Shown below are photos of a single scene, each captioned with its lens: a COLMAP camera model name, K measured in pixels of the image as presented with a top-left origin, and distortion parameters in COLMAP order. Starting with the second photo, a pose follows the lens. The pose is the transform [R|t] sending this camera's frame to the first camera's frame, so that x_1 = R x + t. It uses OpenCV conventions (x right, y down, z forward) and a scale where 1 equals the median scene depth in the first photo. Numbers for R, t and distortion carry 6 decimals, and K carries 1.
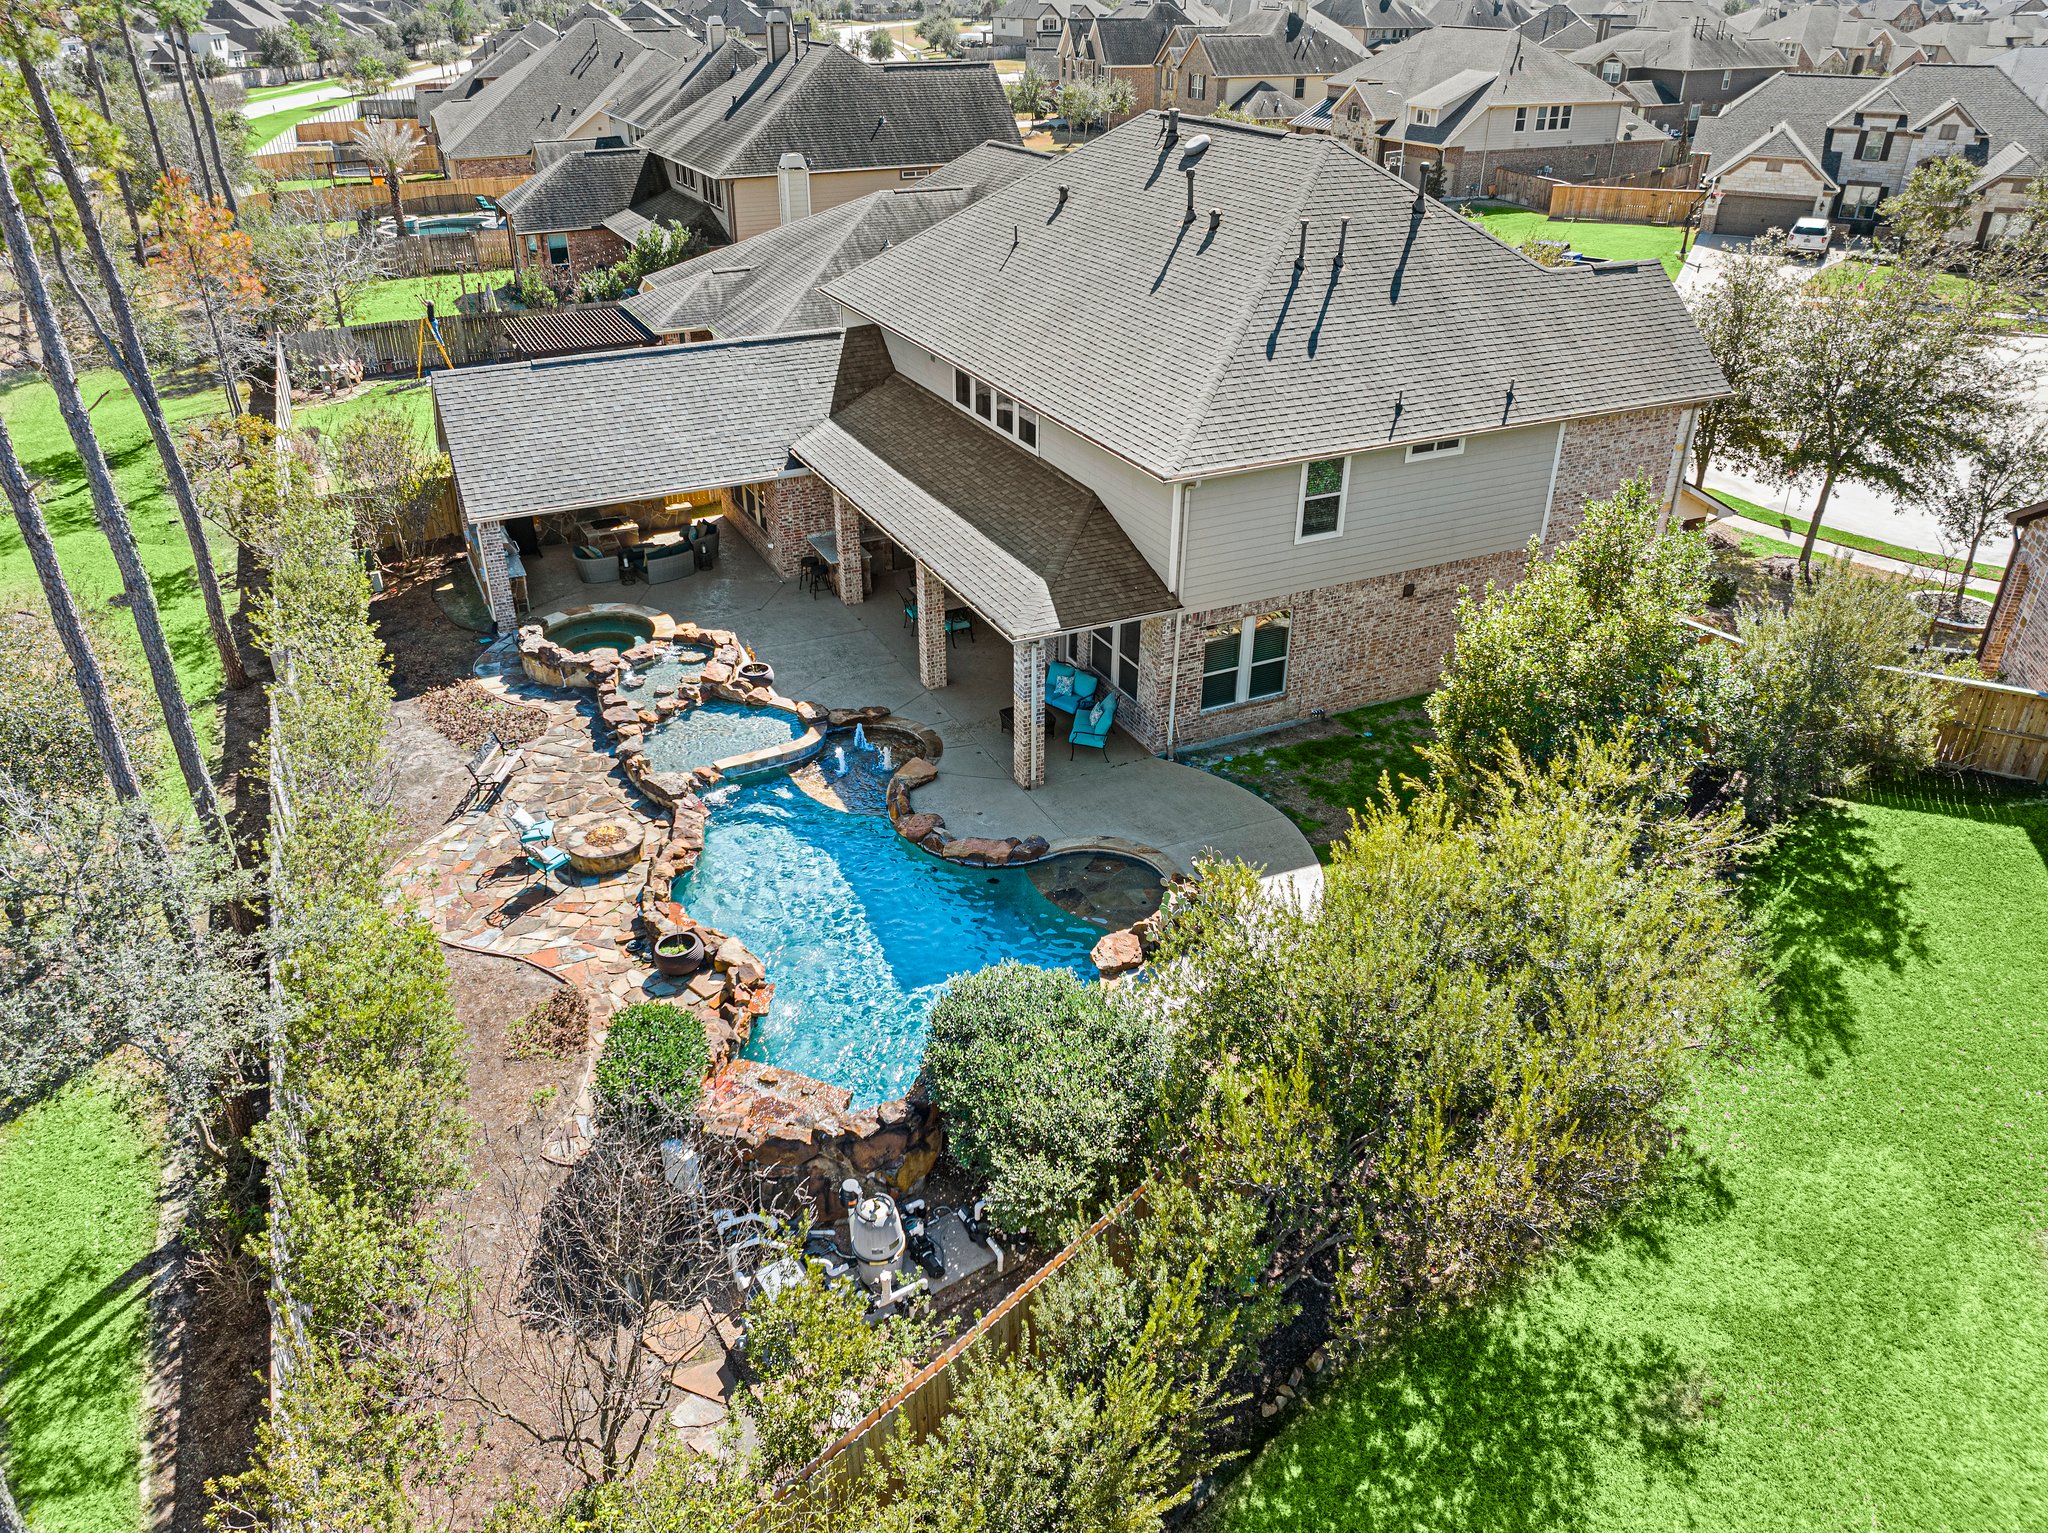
lens RADIAL K [[1441.6, 0, 1024.0], [0, 1441.6, 766.5], [0, 0, 1]] dist [-0.037710, 0.002092]
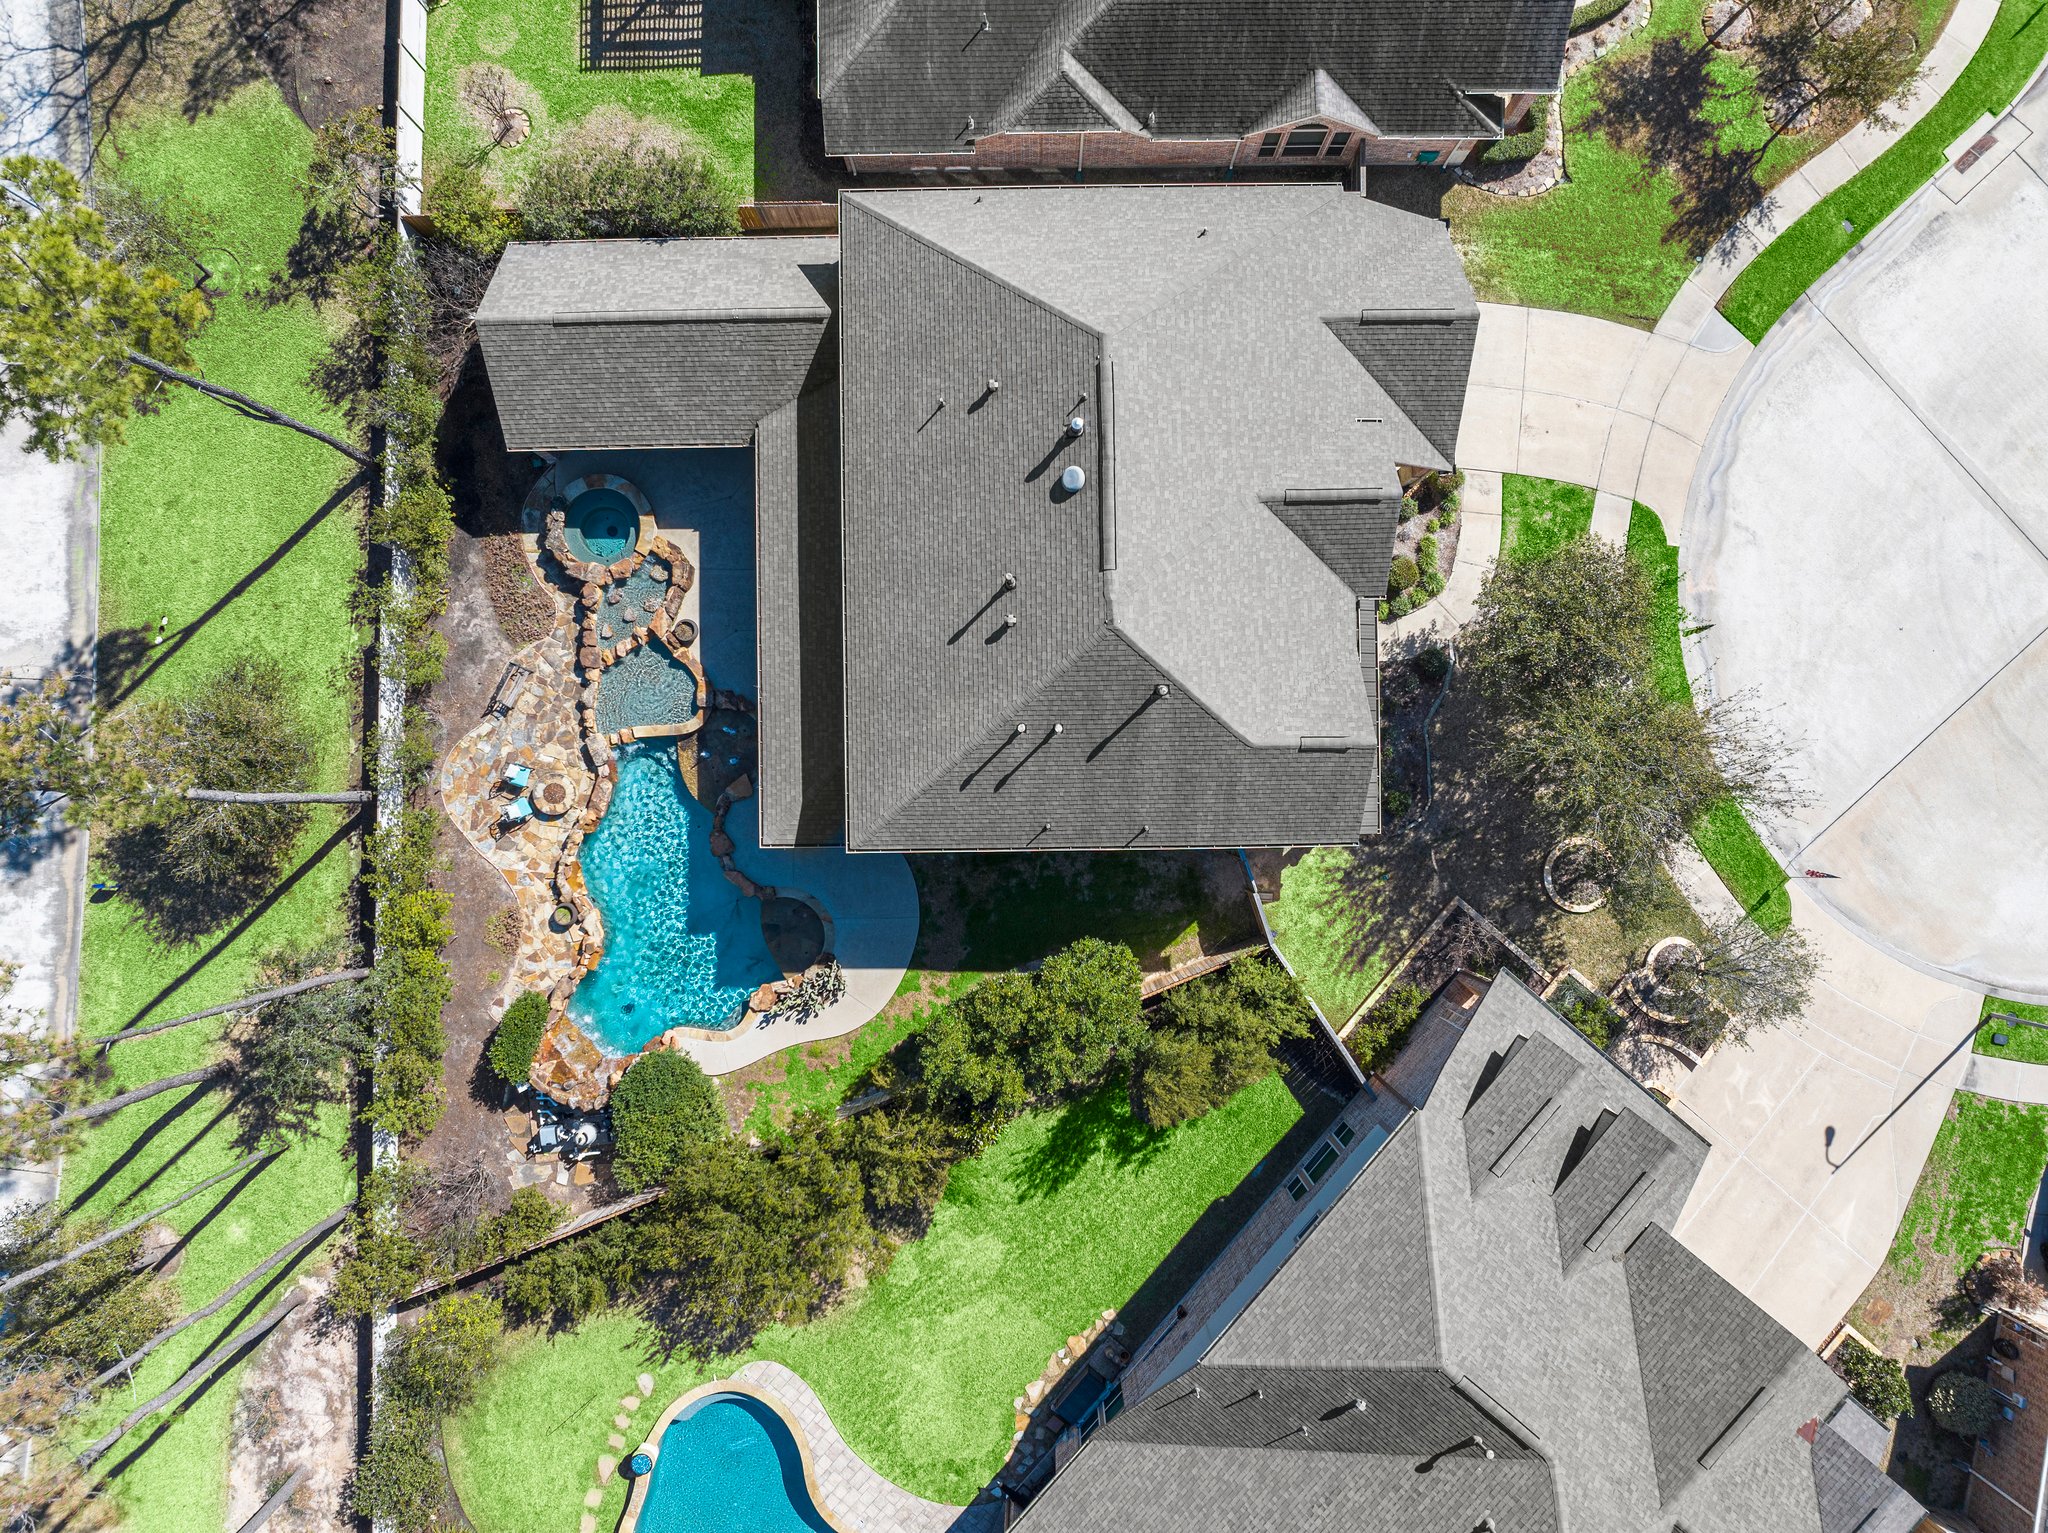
lens RADIAL K [[1436.2, 0, 1024.0], [0, 1436.2, 766.5], [0, 0, 1]] dist [-0.005522, -0.105489]
pose [[0.903582, 0.428202, -0.013495, 0.213644], [-0.201621, 0.452828, 0.868502, -1.395897], [0.378005, -0.782042, 0.495502, 0.298765]]
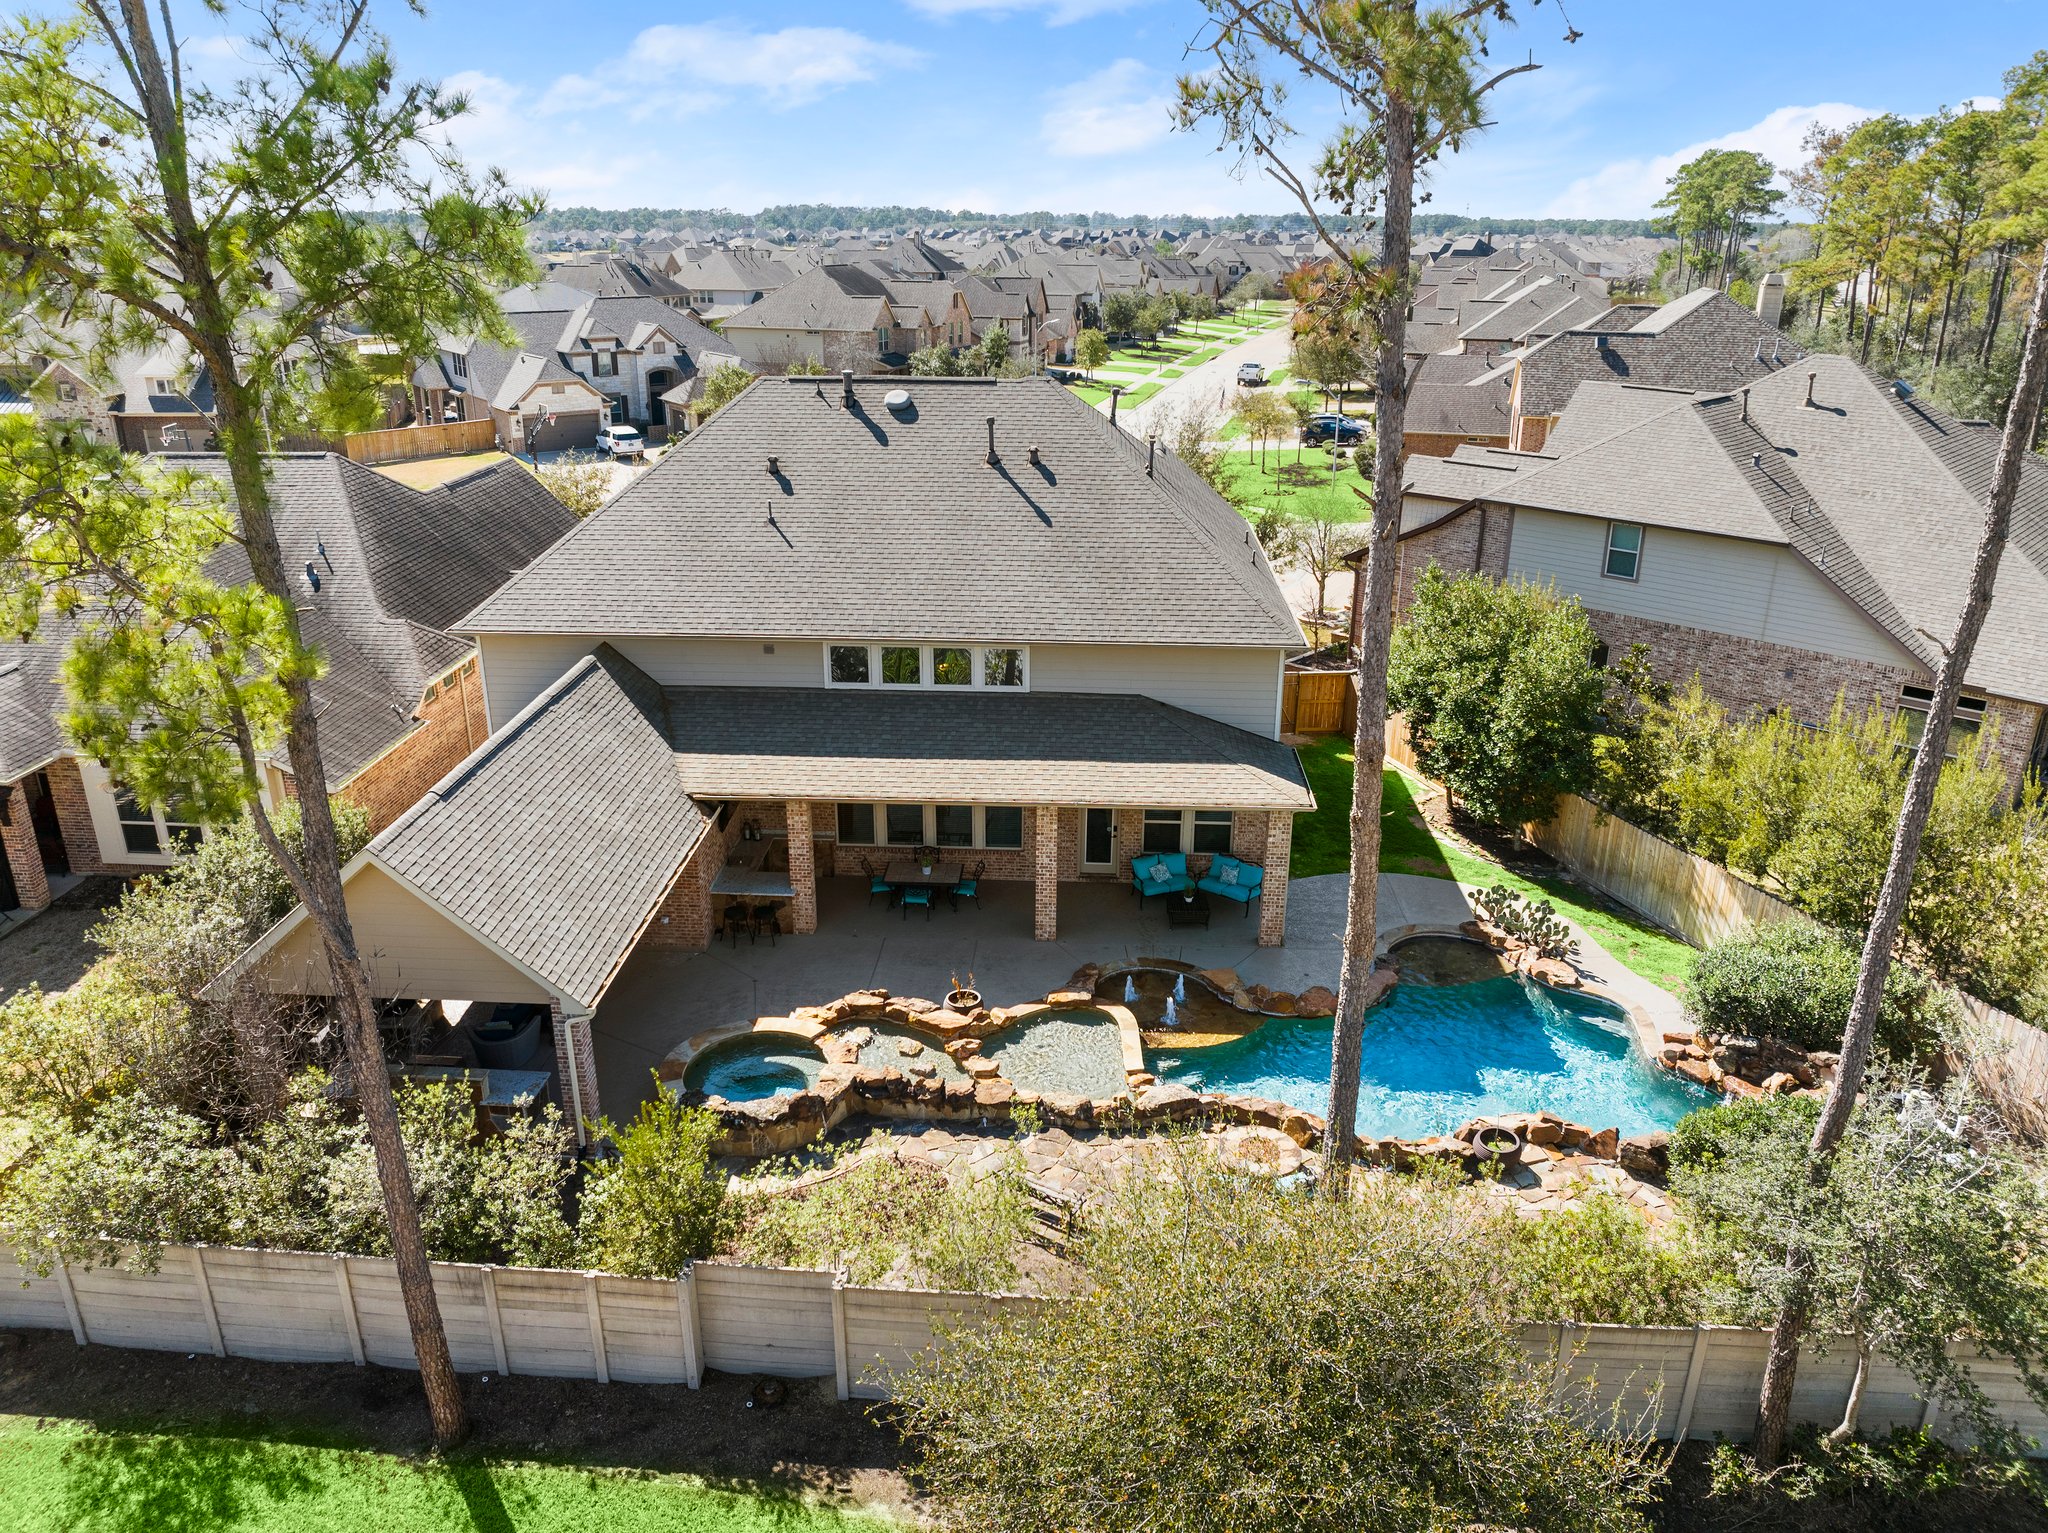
lens RADIAL K [[1441.6, 0, 1024.0], [0, 1441.6, 766.5], [0, 0, 1]] dist [-0.037710, 0.002092]
pose [[0.484007, -0.310454, 0.818142, -0.868481], [0.426837, 0.899940, 0.088980, -0.265120], [-0.763903, 0.306146, 0.568090, 0.440008]]
